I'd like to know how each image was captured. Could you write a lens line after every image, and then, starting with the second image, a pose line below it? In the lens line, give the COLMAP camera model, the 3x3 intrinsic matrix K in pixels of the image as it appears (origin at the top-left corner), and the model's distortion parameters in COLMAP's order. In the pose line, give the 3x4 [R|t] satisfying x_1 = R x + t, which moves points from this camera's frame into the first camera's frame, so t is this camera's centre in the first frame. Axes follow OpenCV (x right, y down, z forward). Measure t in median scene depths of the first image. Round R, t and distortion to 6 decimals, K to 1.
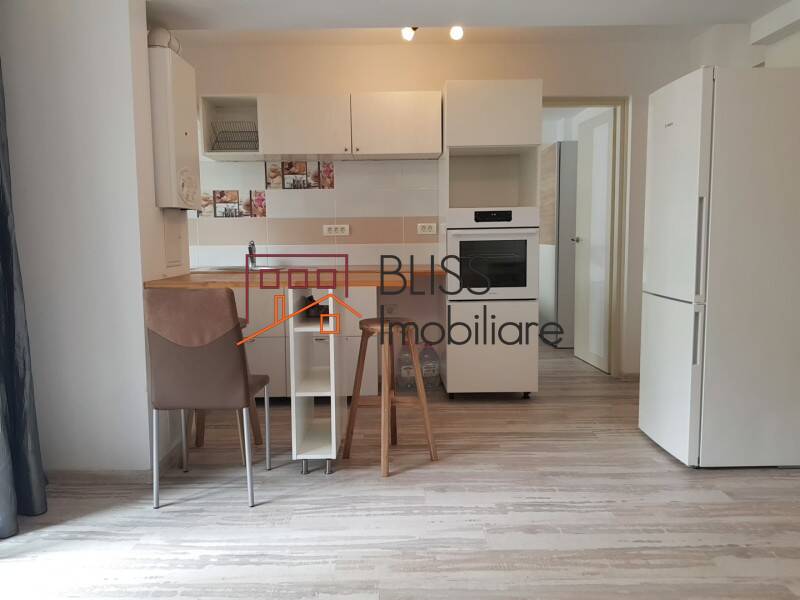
lens RADIAL K [[626.6, 0, 395.0], [0, 626.6, 285.9], [0, 0, 1]] dist [0.102246, -0.186695]
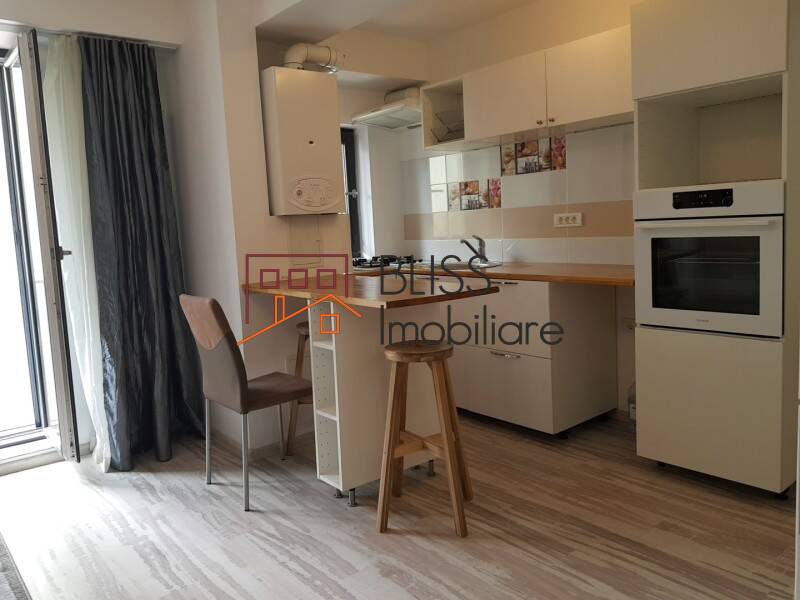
lens RADIAL K [[626.6, 0, 395.0], [0, 626.6, 285.9], [0, 0, 1]] dist [0.102246, -0.186695]
pose [[0.624348, 0.060868, -0.778771, 0.463289], [-0.021641, 0.997925, 0.060647, -0.055577], [0.780846, -0.021012, 0.624370, 0.360891]]
